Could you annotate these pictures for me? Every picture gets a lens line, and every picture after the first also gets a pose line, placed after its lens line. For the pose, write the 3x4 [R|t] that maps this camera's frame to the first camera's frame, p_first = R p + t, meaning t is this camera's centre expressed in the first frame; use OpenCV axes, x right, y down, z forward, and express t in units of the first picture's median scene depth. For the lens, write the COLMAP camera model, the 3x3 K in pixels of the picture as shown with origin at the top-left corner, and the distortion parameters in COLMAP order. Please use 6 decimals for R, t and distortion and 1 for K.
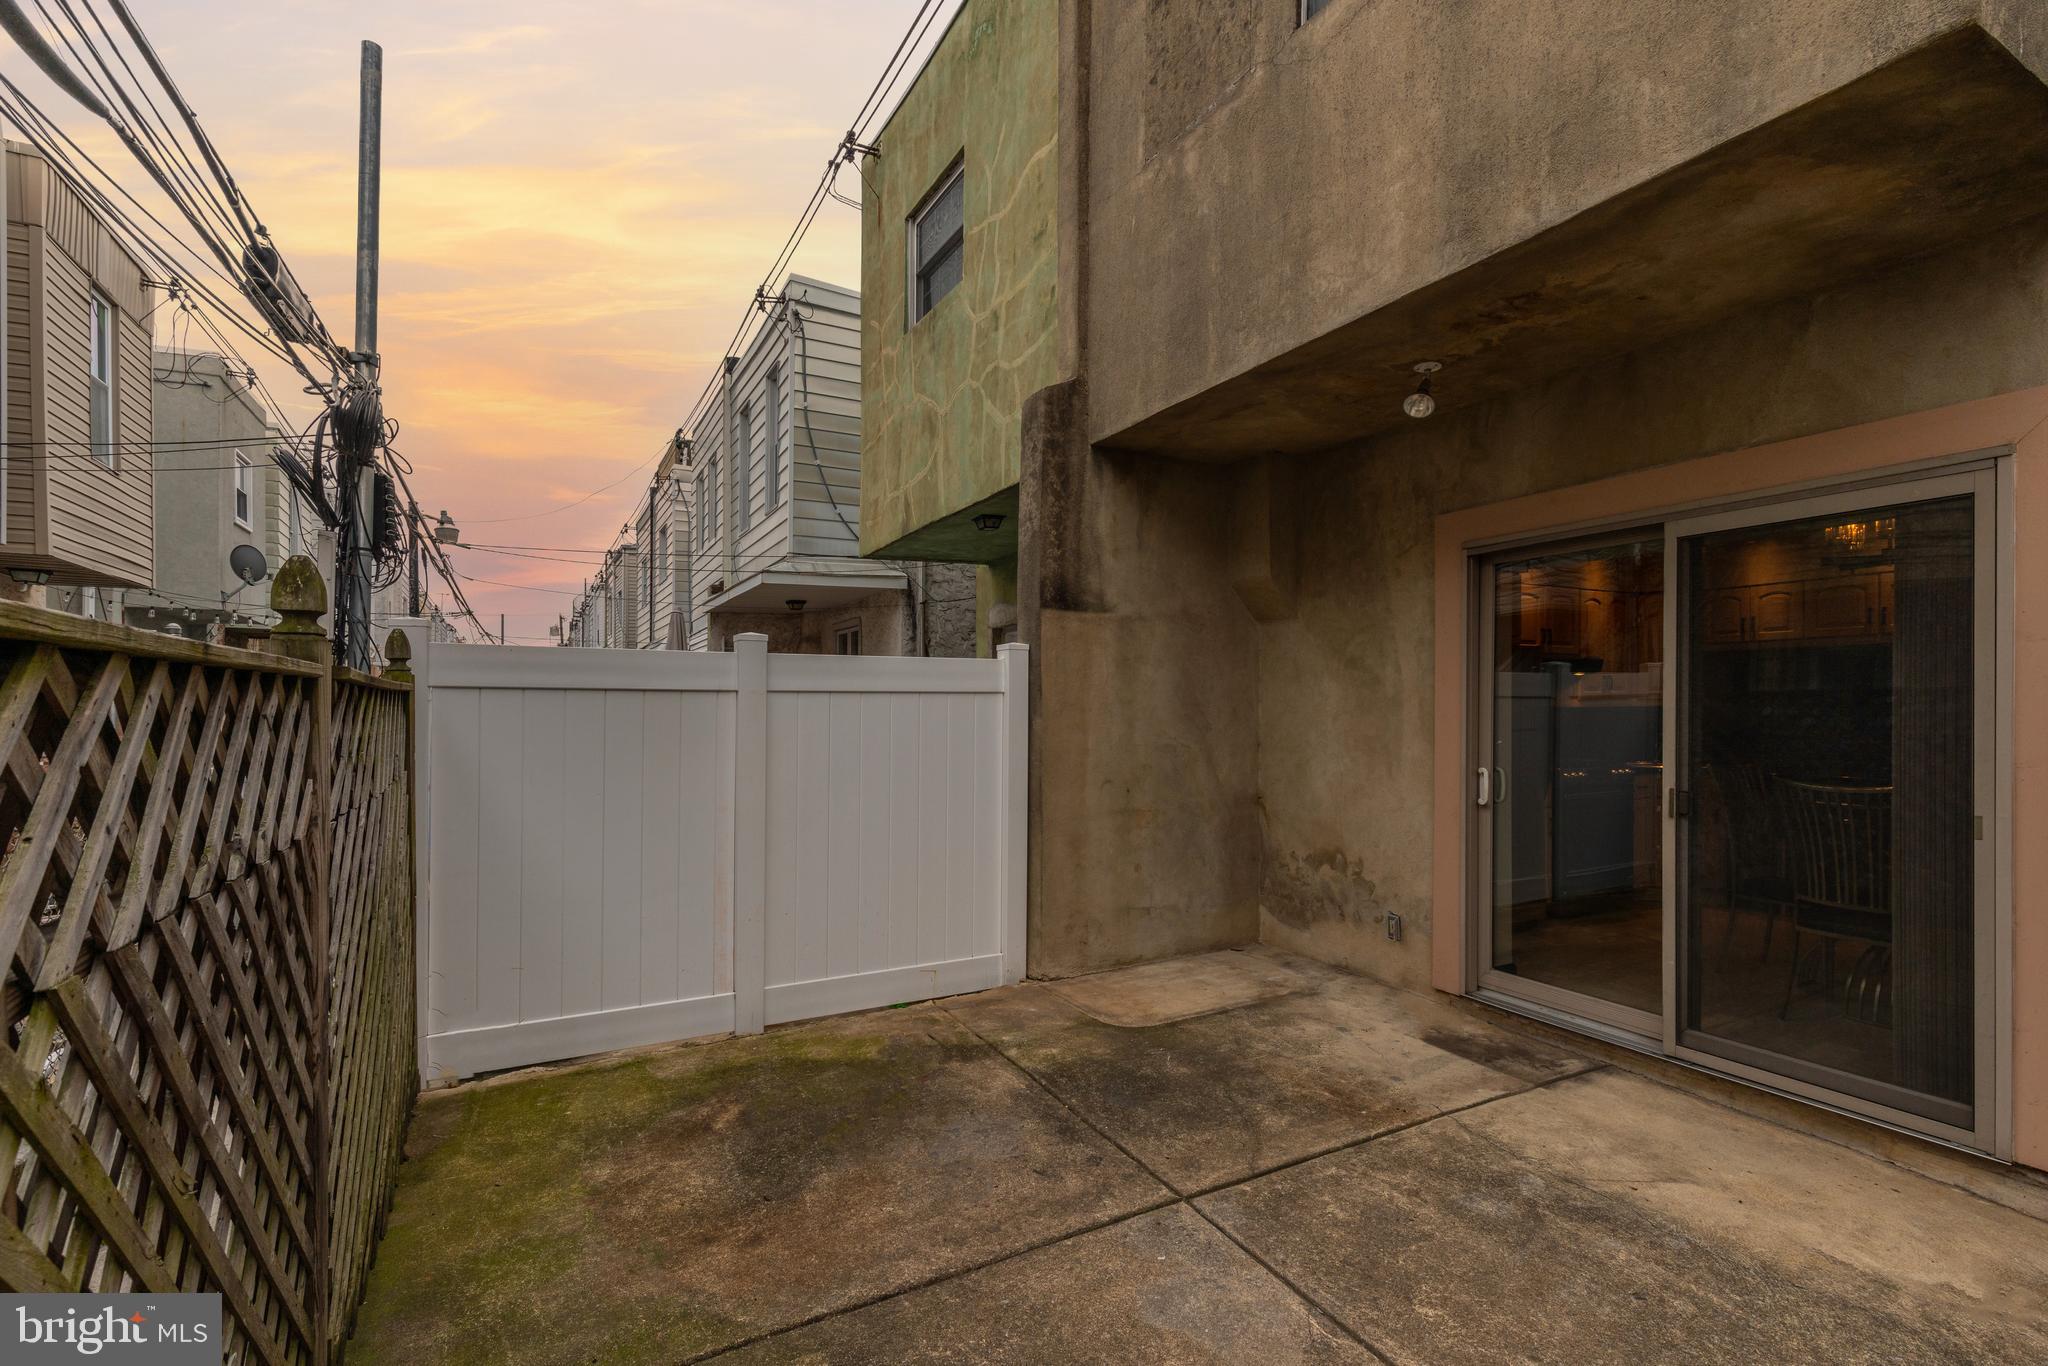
lens RADIAL K [[934.8, 0, 1055.3], [0, 934.8, 699.2], [0, 0, 1]] dist [0.007923, -0.001208]
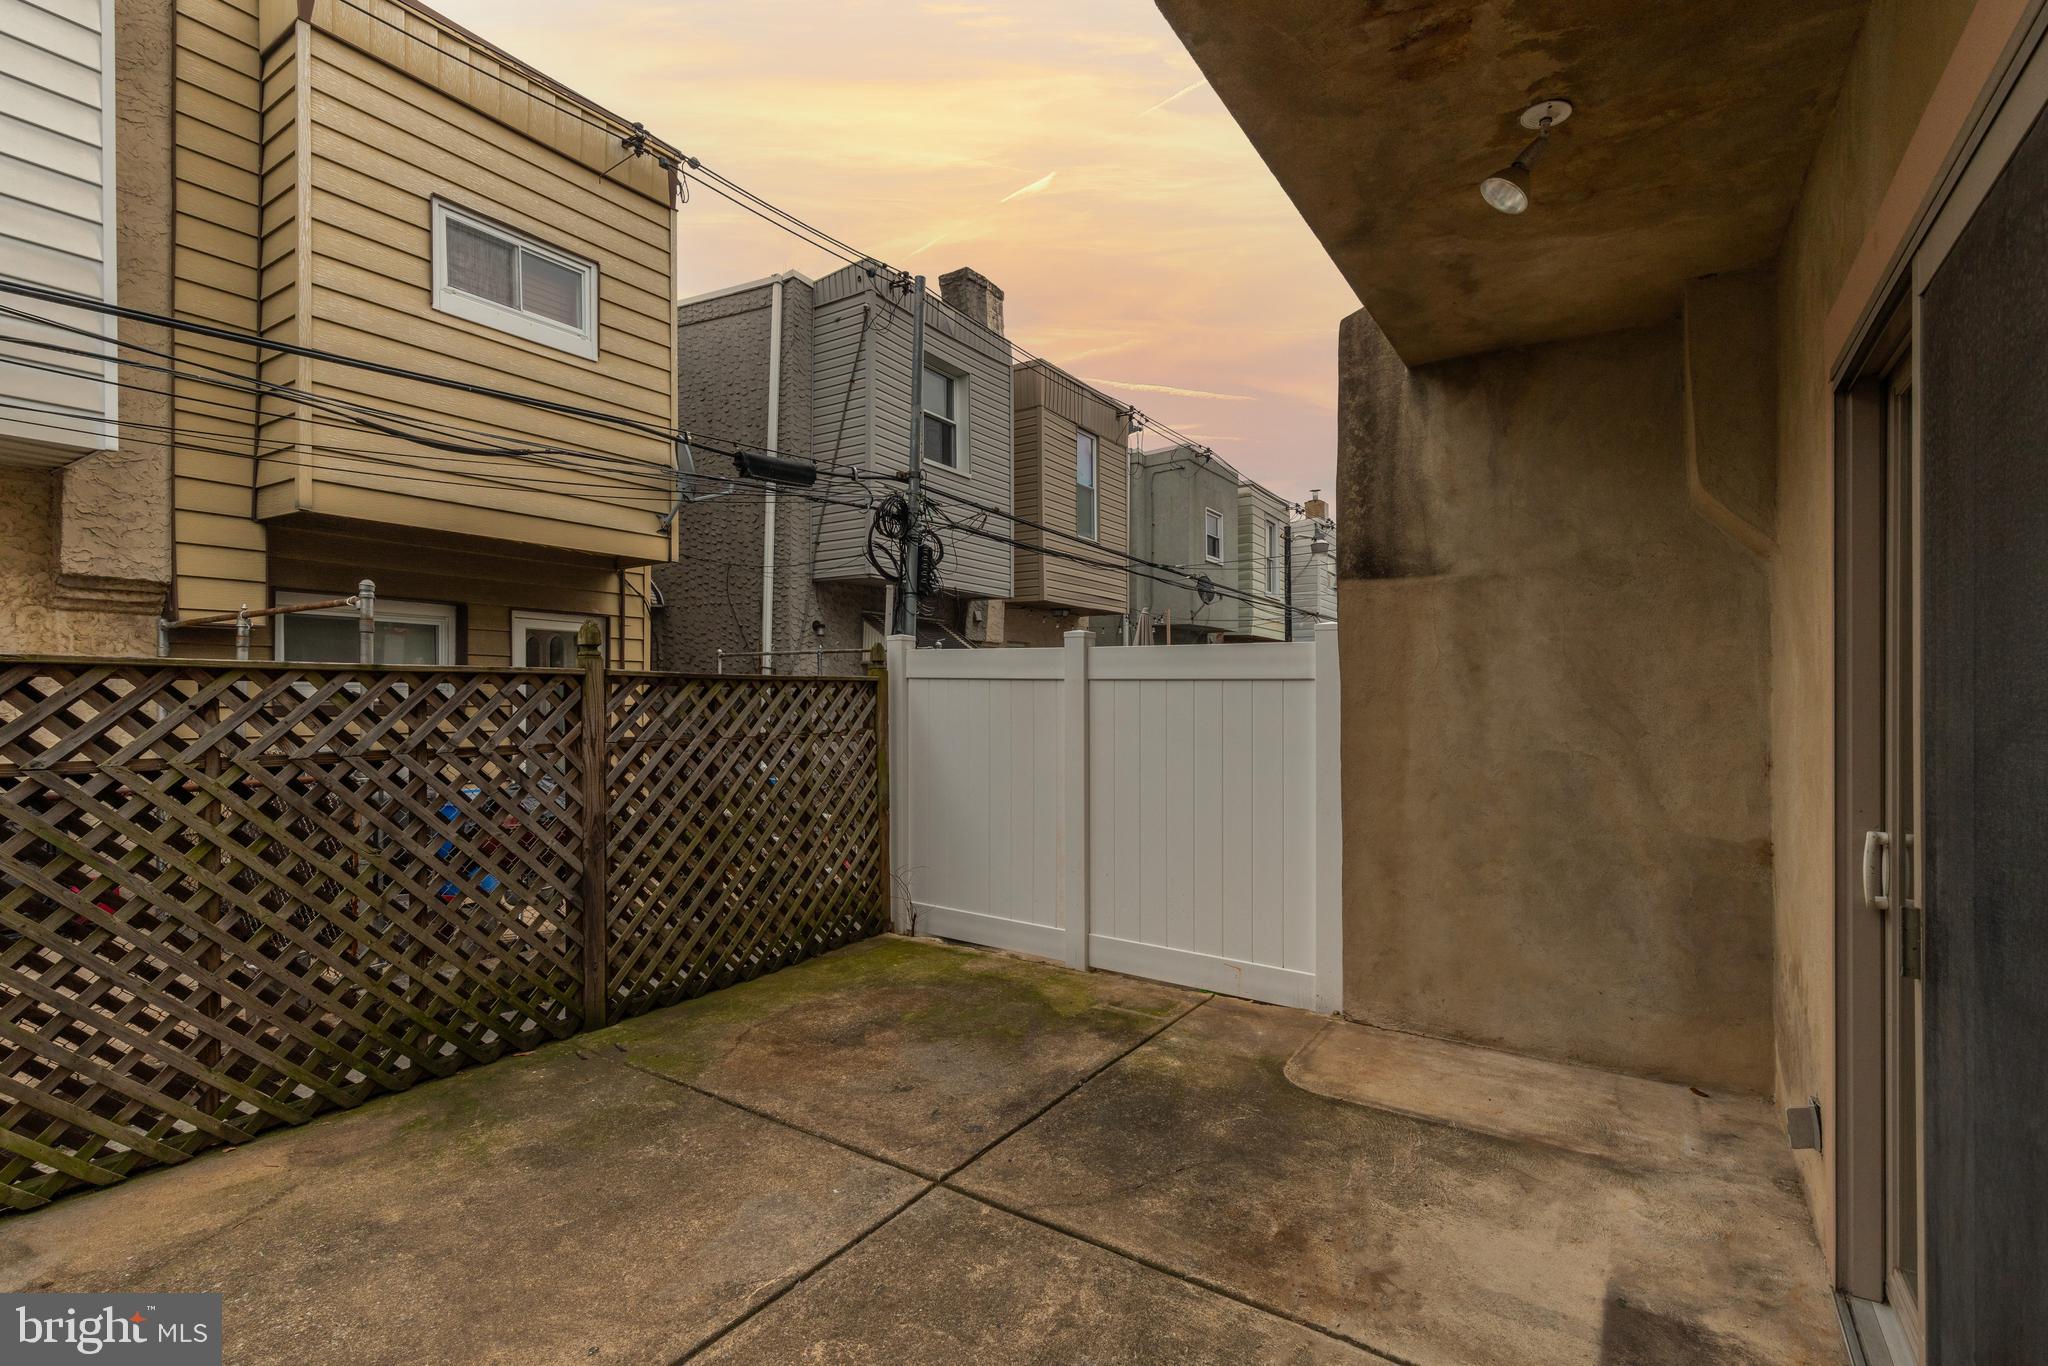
lens RADIAL K [[934.8, 0, 1028.3], [0, 934.8, 681.6], [0, 0, 1]] dist [0.007923, -0.001208]
pose [[0.450778, -0.002898, -0.892631, 0.677624], [-0.004900, 0.999972, -0.005721, 0.001958], [0.892623, 0.006952, 0.450751, 0.396795]]
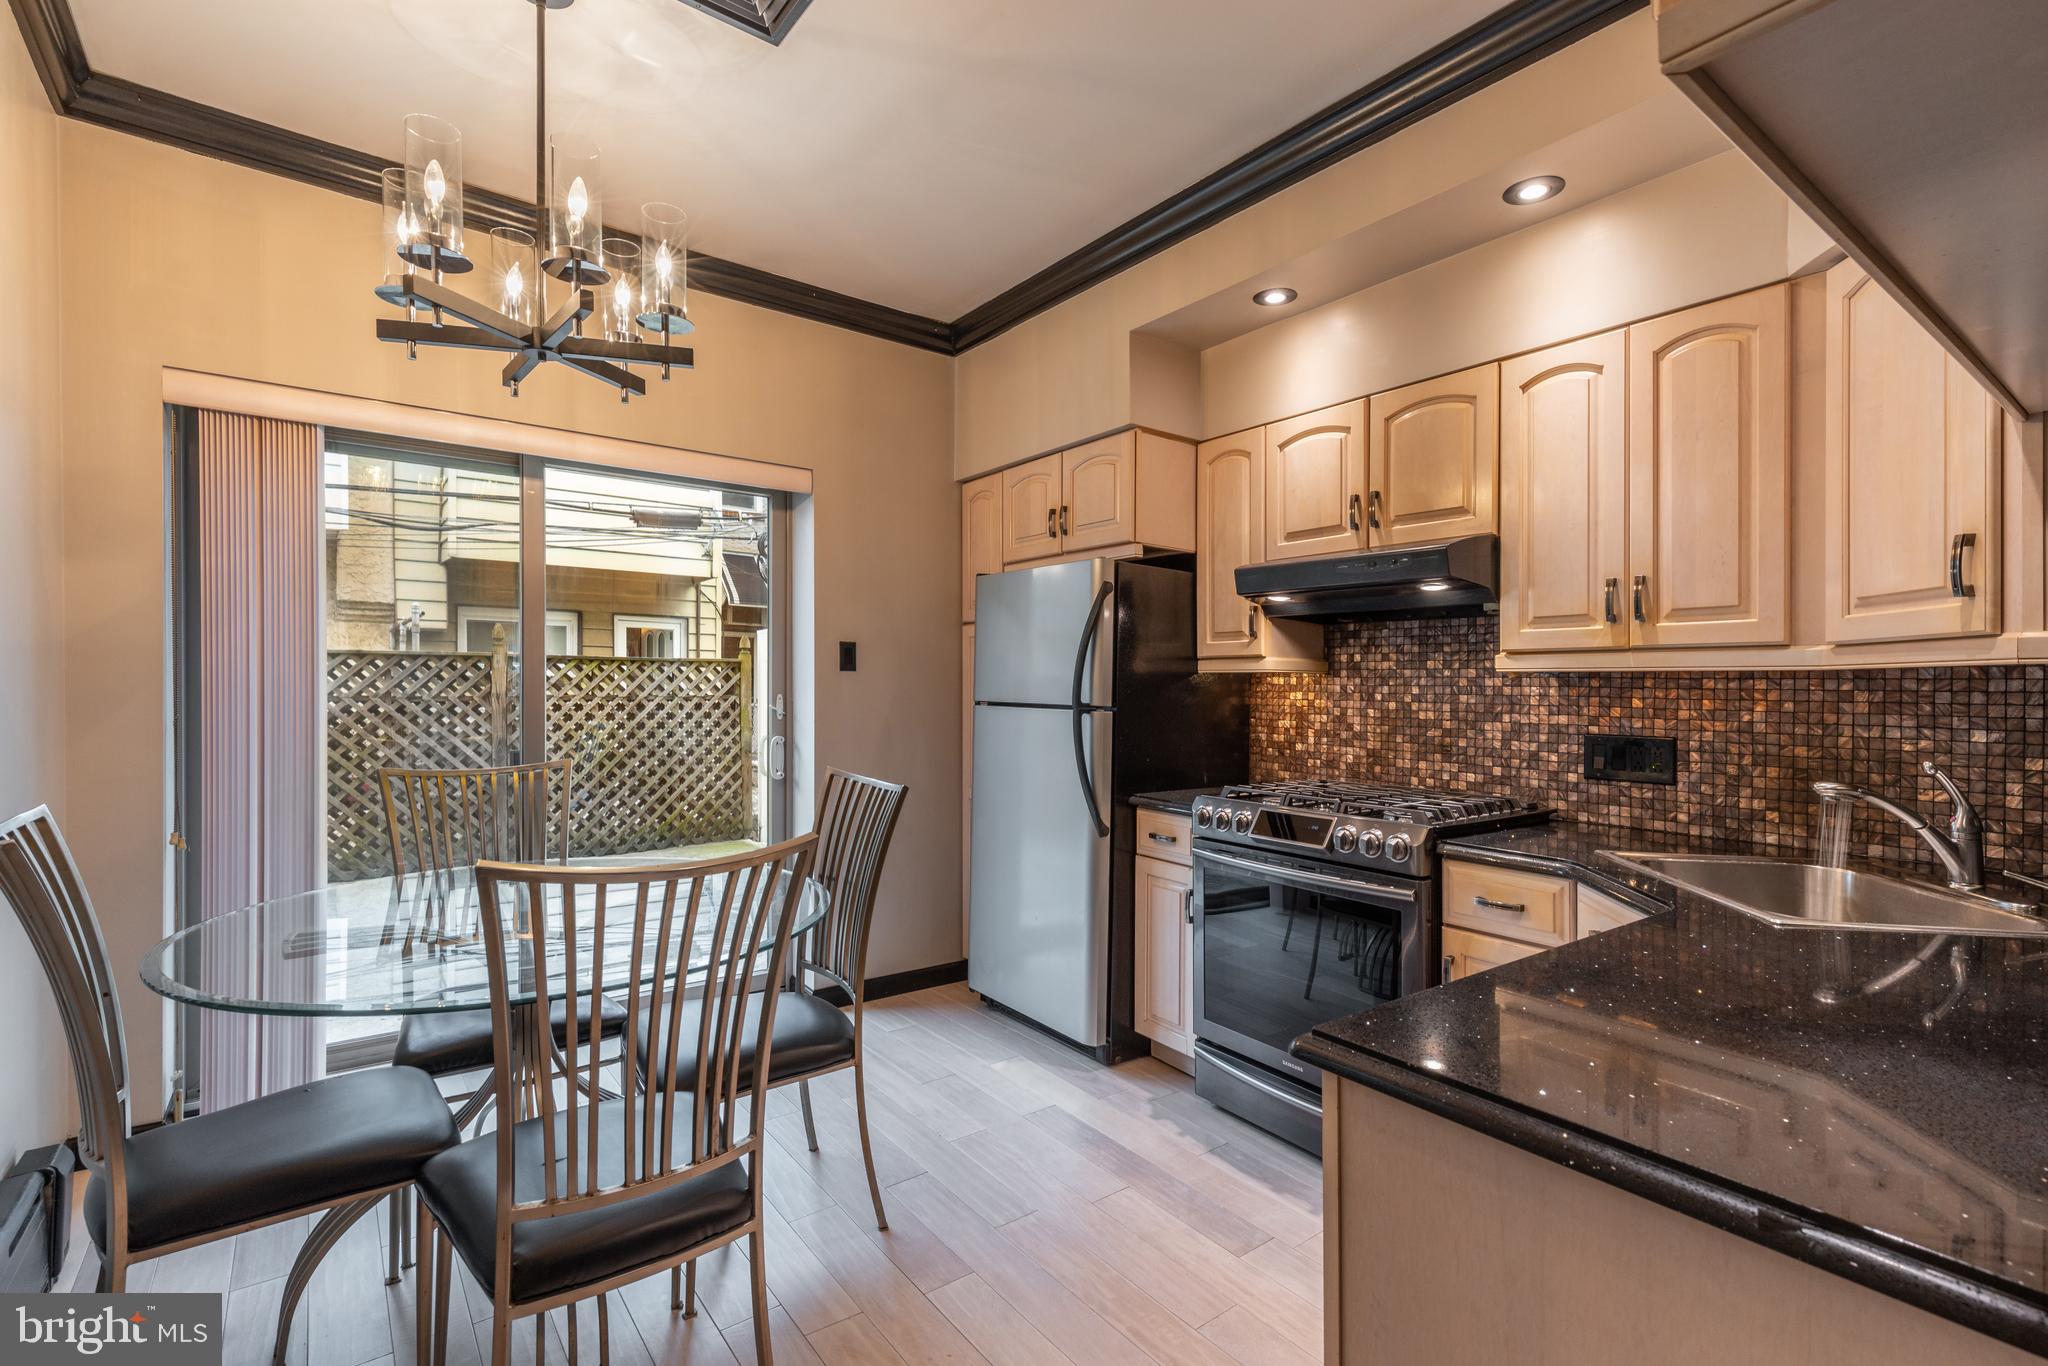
lens RADIAL K [[934.8, 0, 1019.6], [0, 934.8, 680.6], [0, 0, 1]] dist [0.007923, -0.001208]
pose [[0.128863, 0.006104, -0.991644, 1.249115], [-0.009296, 0.999945, 0.004947, 0.015417], [0.991619, 0.008581, 0.128912, 1.011778]]
